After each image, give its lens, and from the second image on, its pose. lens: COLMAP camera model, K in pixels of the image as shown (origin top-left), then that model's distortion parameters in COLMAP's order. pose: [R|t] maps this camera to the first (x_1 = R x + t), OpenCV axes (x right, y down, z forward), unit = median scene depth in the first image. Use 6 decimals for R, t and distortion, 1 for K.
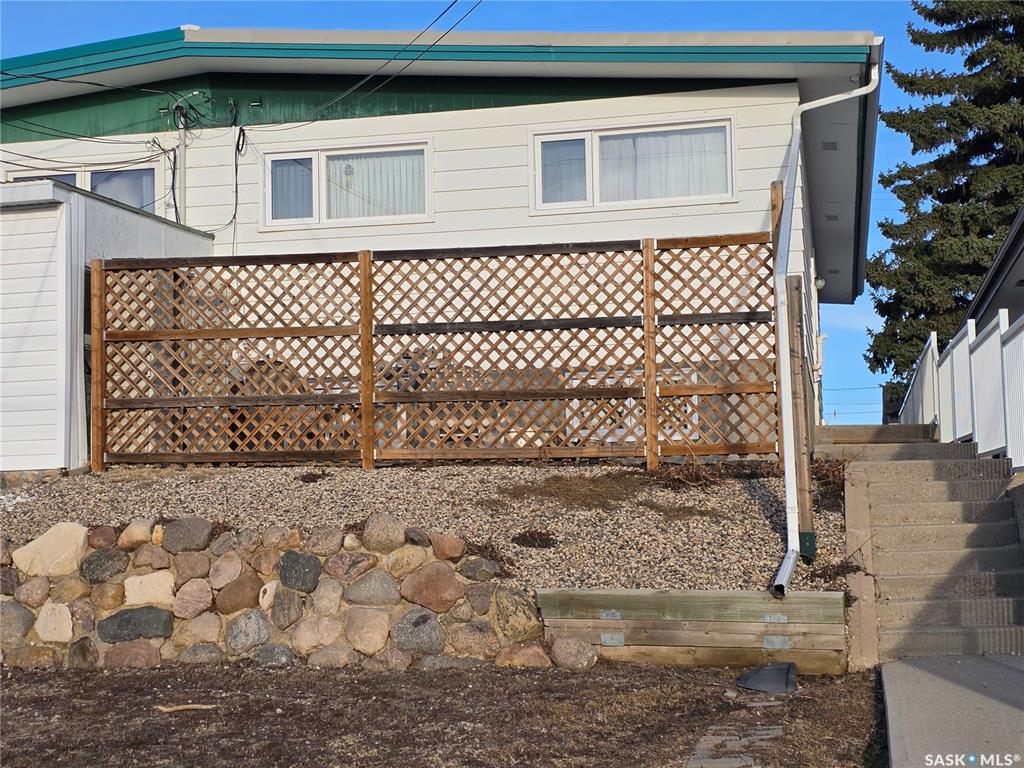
lens RADIAL K [[1636.1, 0, 511.8], [0, 1636.1, 389.8], [0, 0, 1]] dist [0.346796, 0.000000]
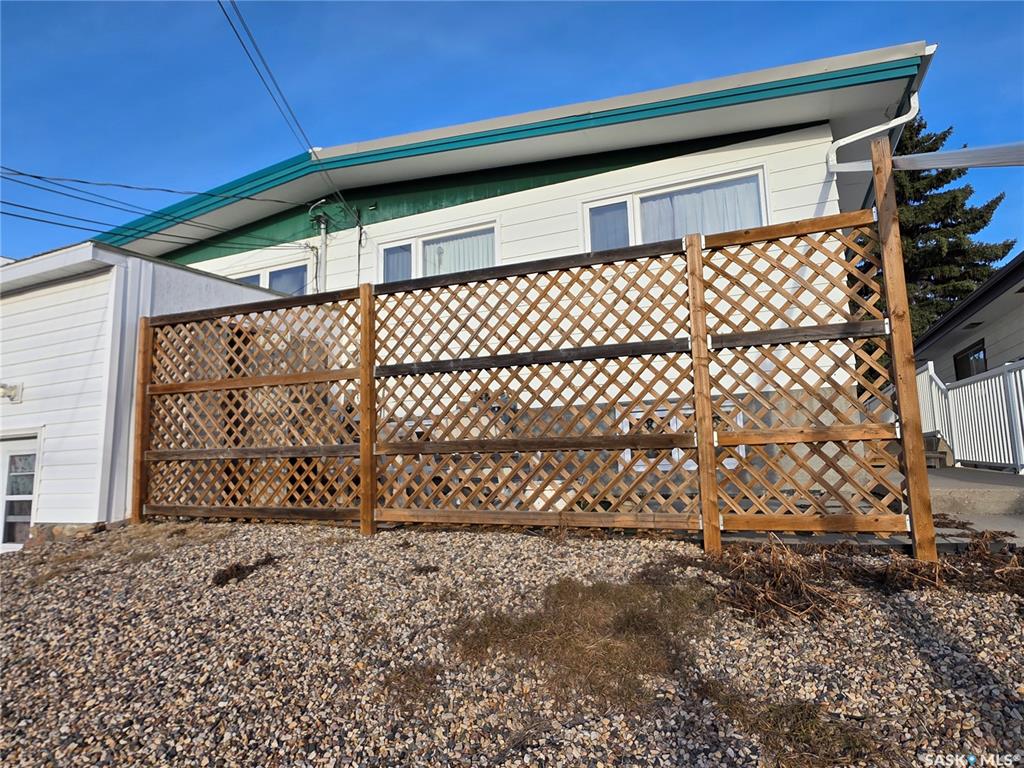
lens RADIAL K [[620.5, 0, 517.6], [0, 620.5, 390.0], [0, 0, 1]] dist [0.023589, -0.000680]
pose [[0.983623, -0.035084, -0.176789, 0.050832], [0.030786, 0.999161, -0.026998, -0.015594], [0.177587, 0.021113, 0.983879, 0.693921]]
